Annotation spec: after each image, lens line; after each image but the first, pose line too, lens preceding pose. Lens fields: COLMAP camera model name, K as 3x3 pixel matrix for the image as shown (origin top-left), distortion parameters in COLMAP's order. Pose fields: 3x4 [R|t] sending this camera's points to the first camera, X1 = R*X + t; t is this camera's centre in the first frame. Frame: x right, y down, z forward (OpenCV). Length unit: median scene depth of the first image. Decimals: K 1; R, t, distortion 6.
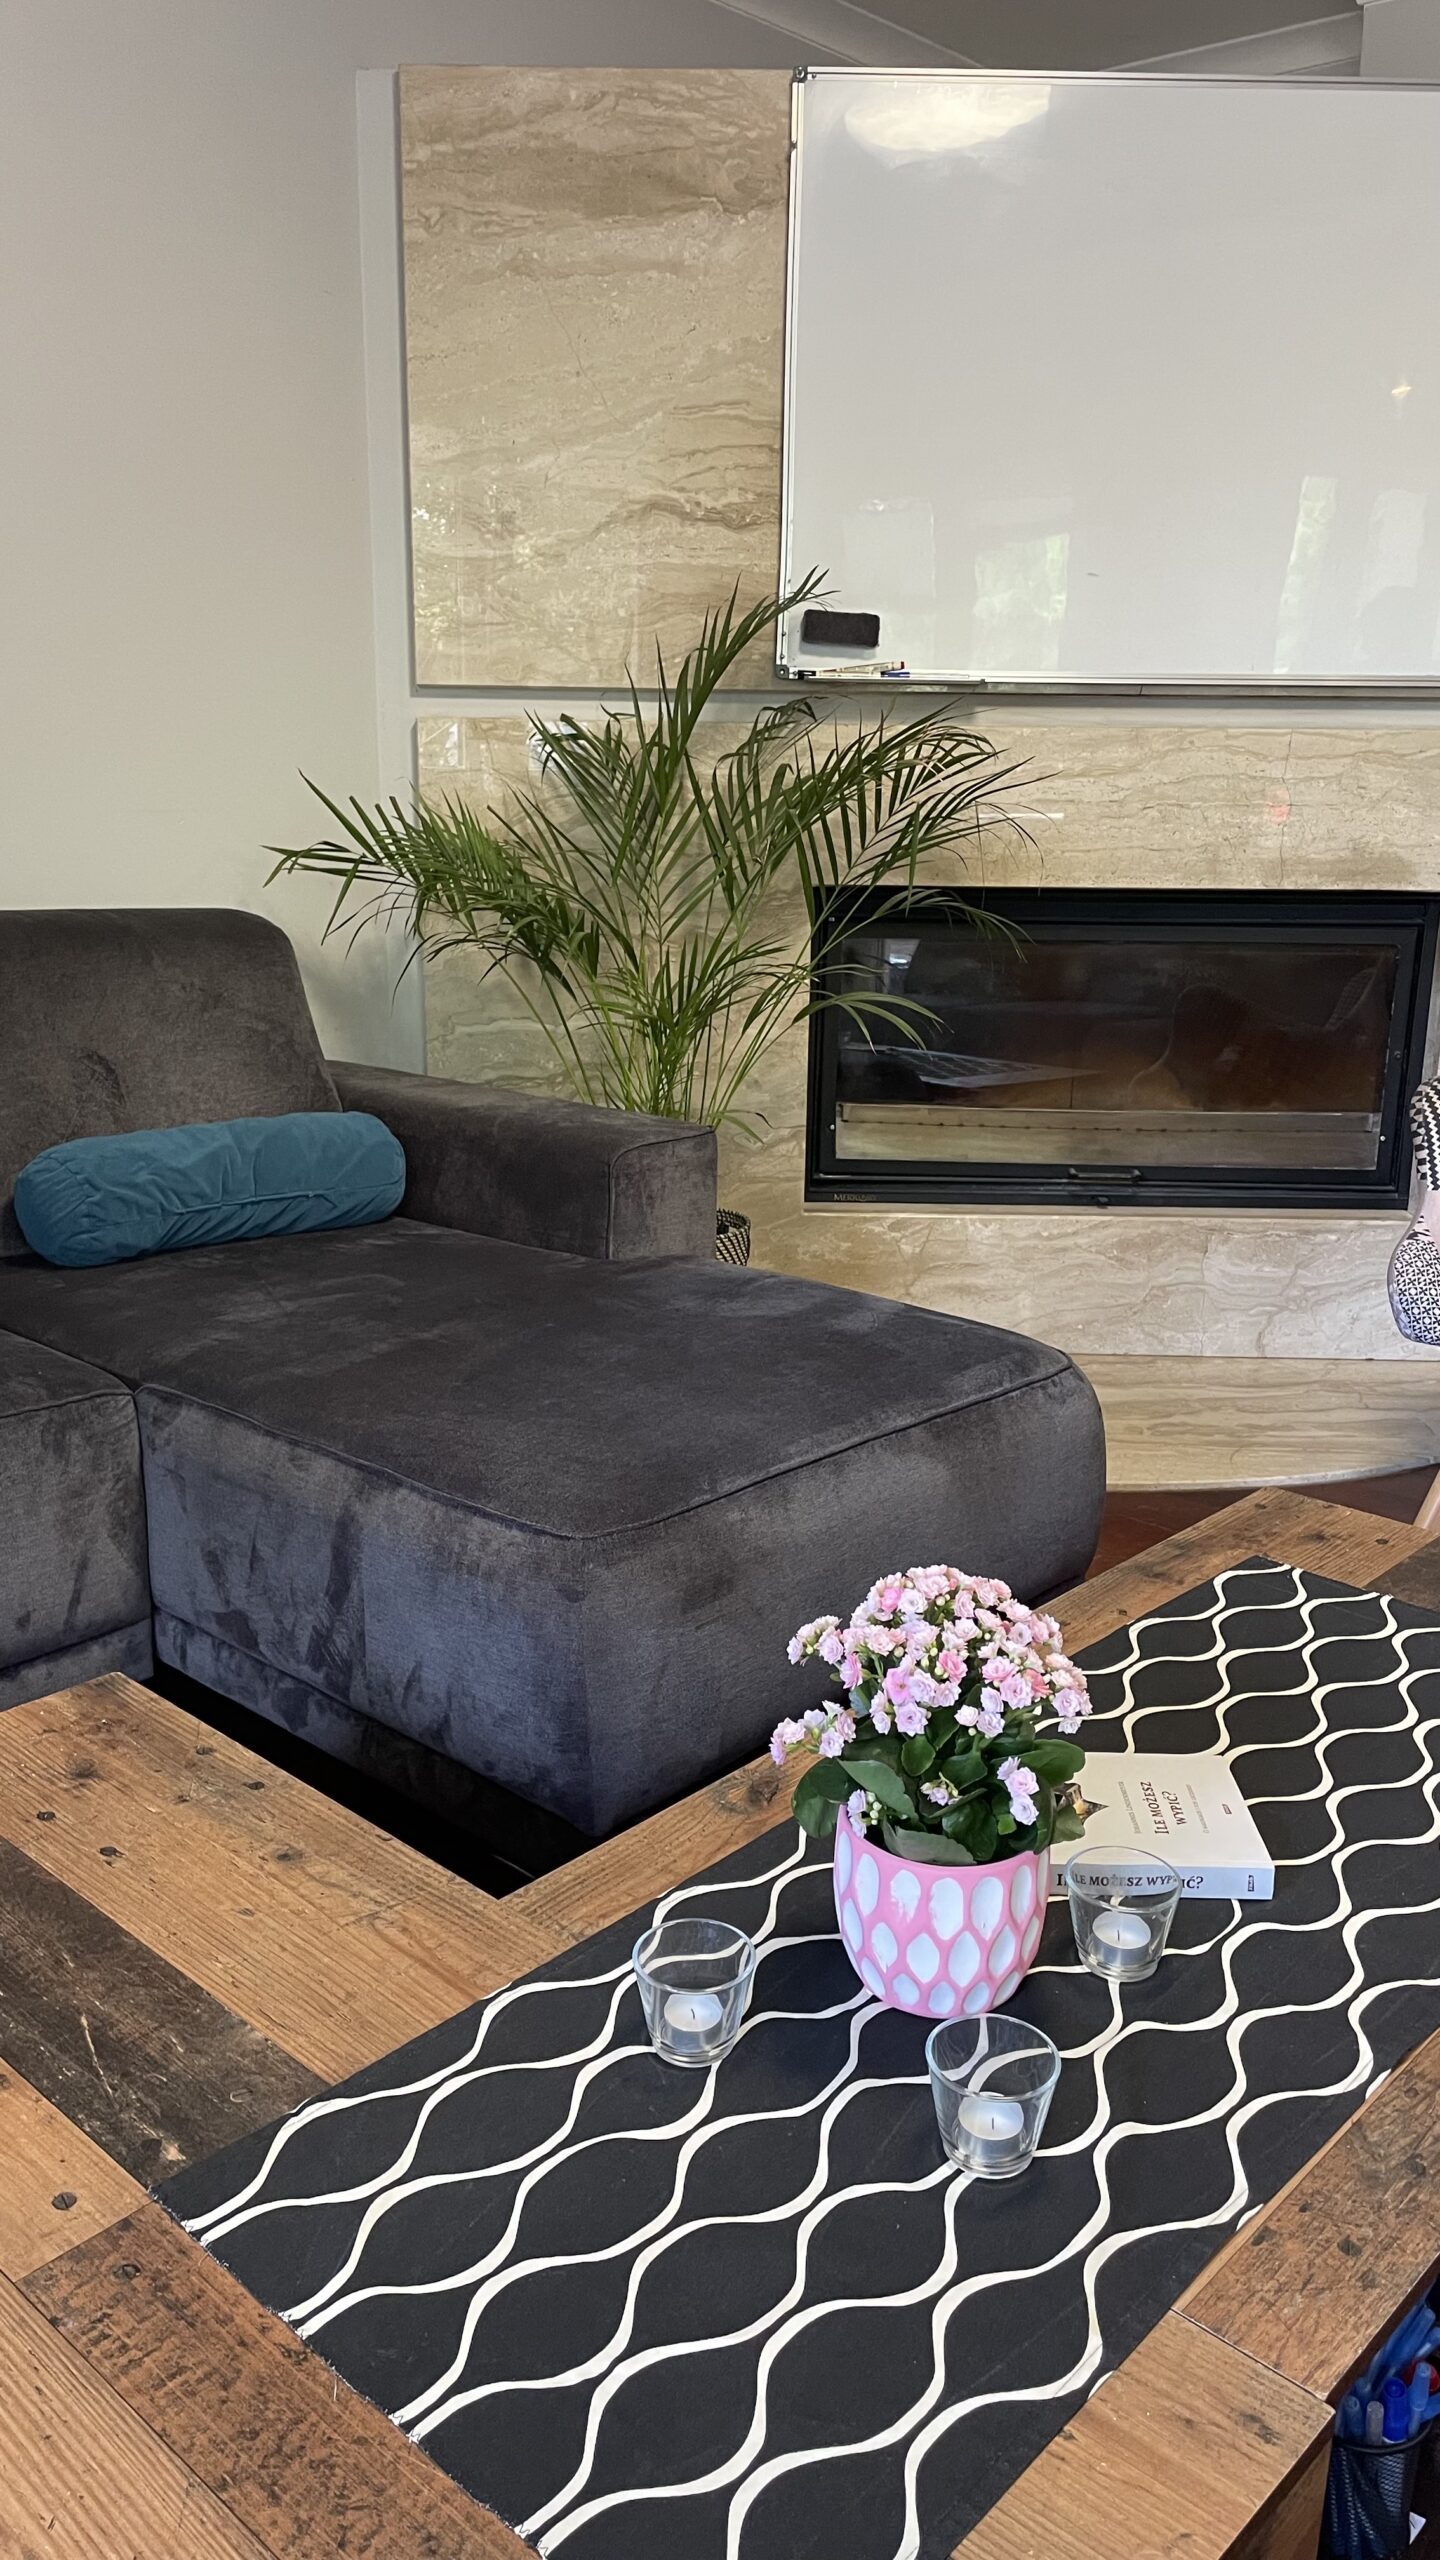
lens RADIAL K [[1952.8, 0, 720.0], [0, 1952.8, 1280.0], [0, 0, 1]] dist [0.003496, -0.003033]
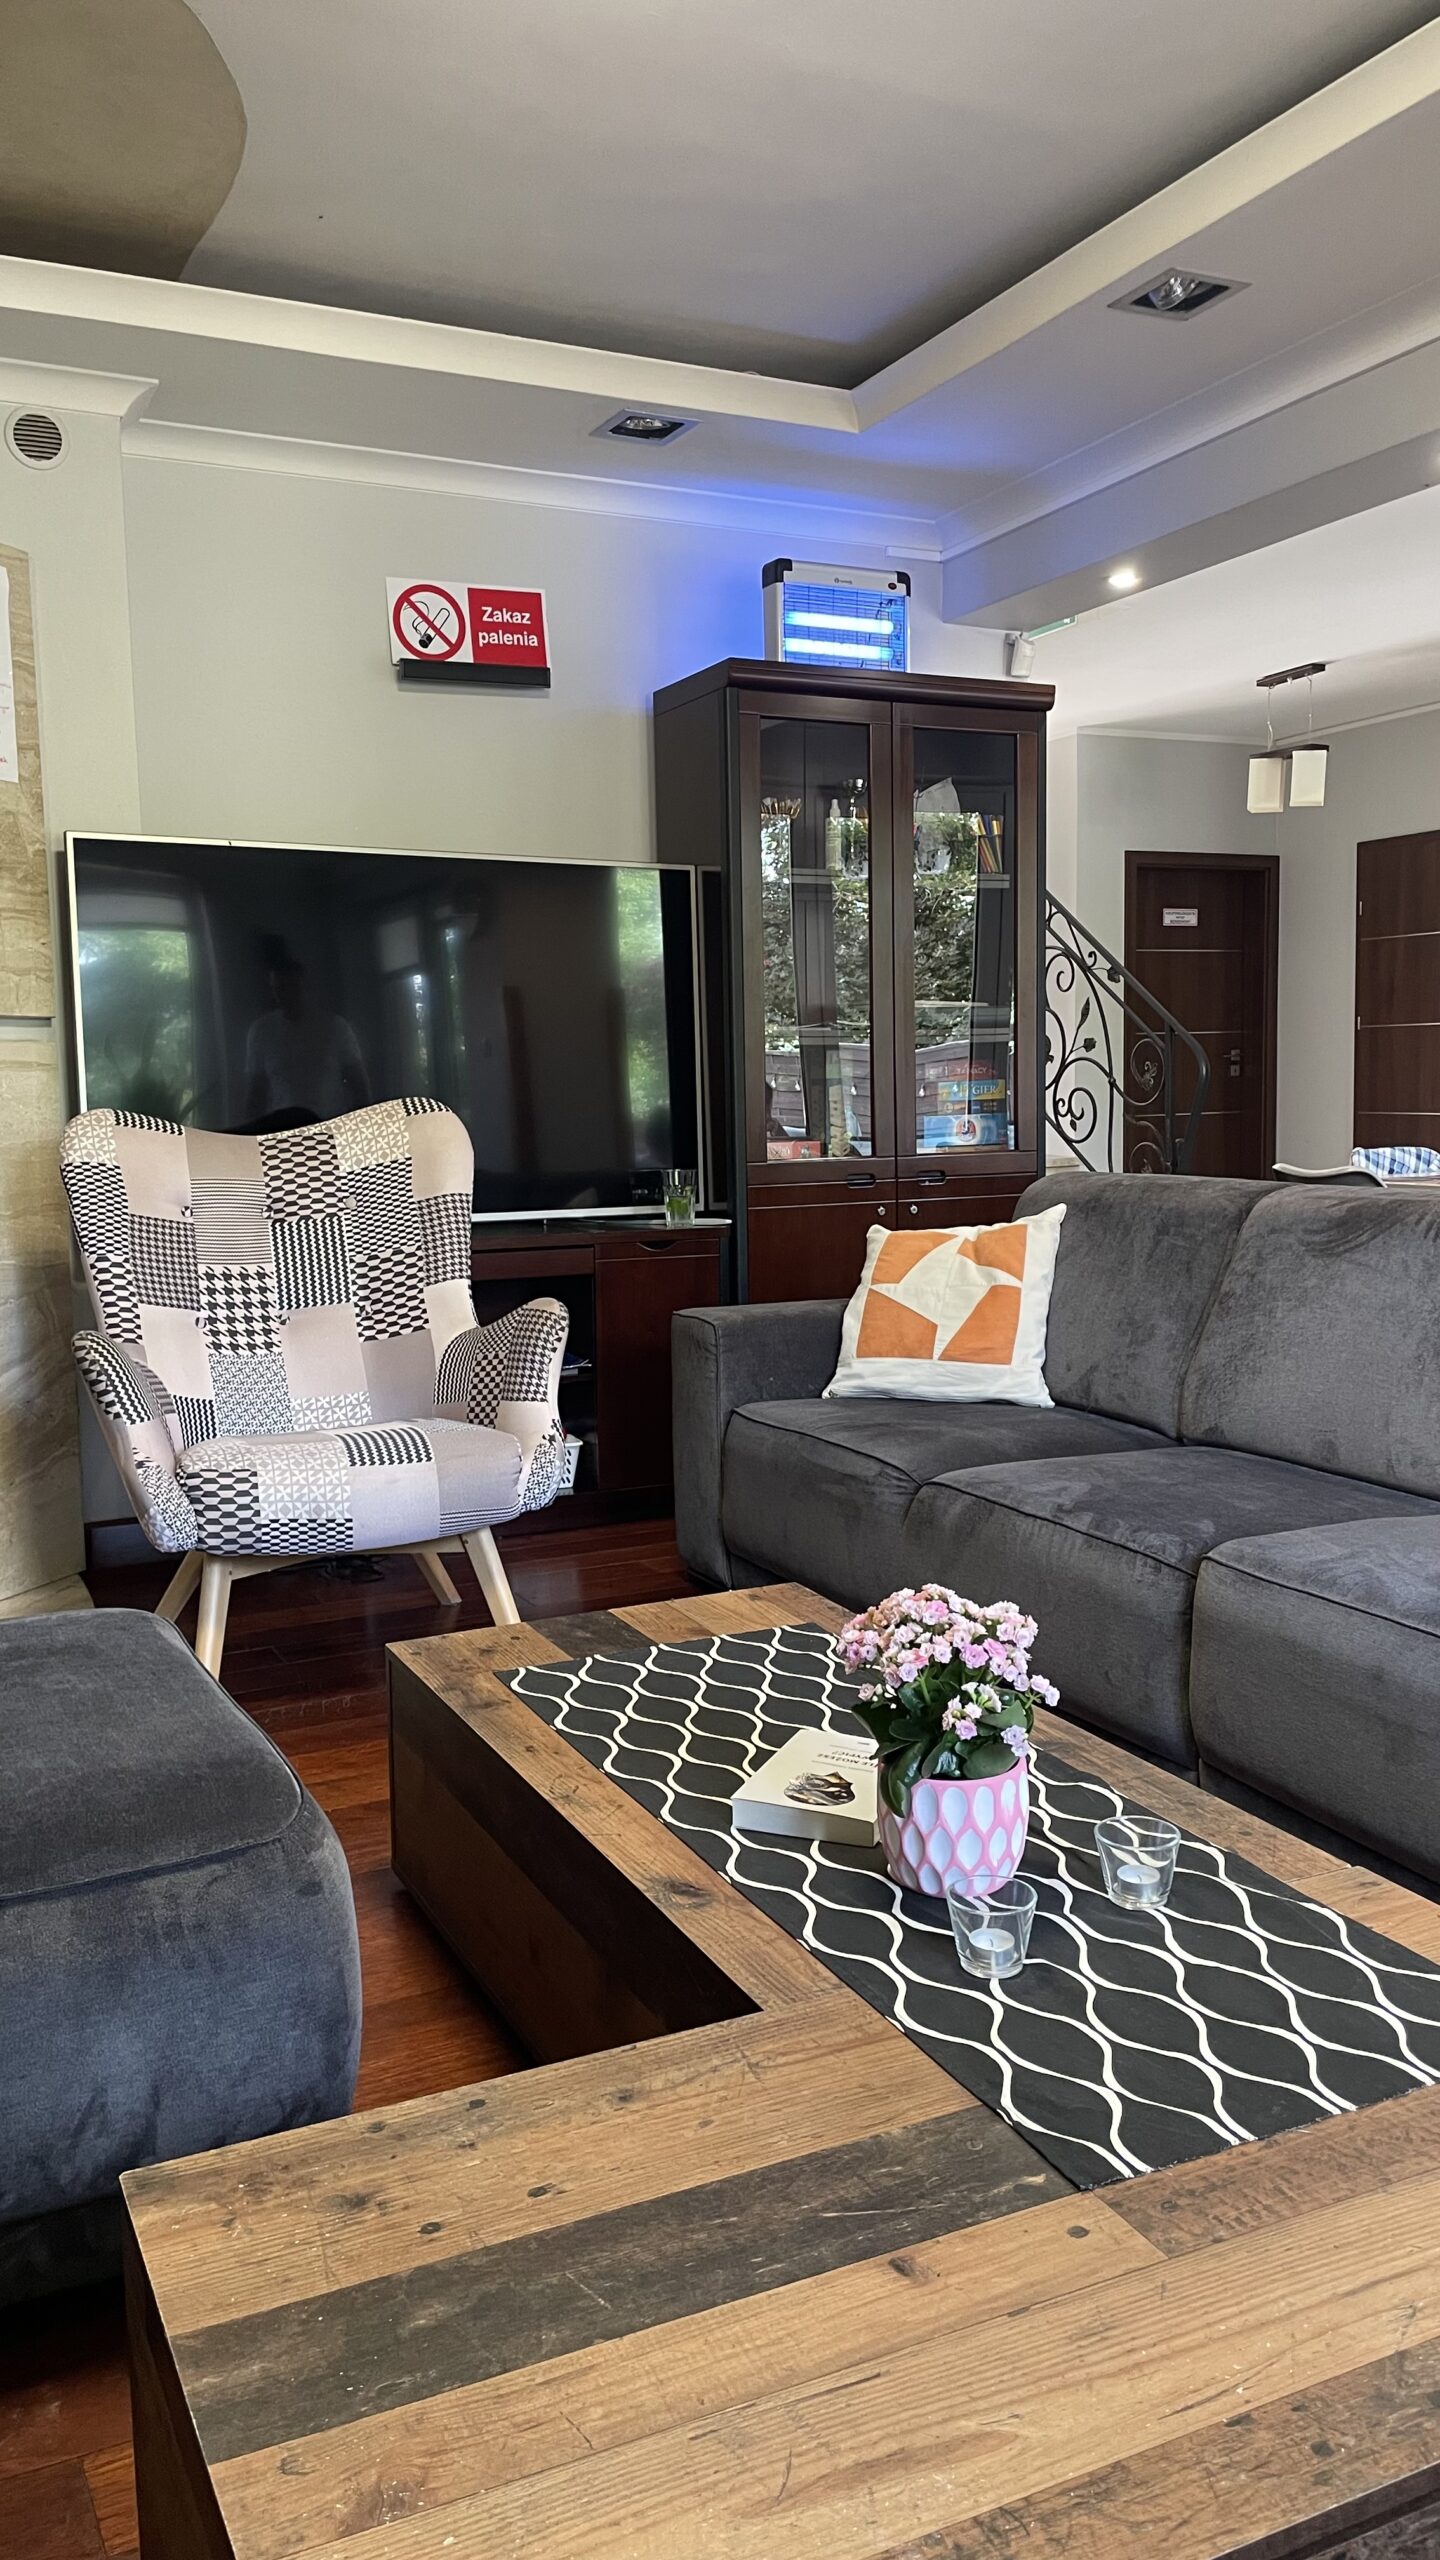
lens RADIAL K [[1952.8, 0, 720.0], [0, 1952.8, 1280.0], [0, 0, 1]] dist [0.003496, -0.003033]
pose [[0.387245, -0.138243, 0.911554, -1.140010], [0.276935, 0.960480, 0.028016, -0.138290], [-0.879402, 0.241592, 0.410226, 0.459294]]
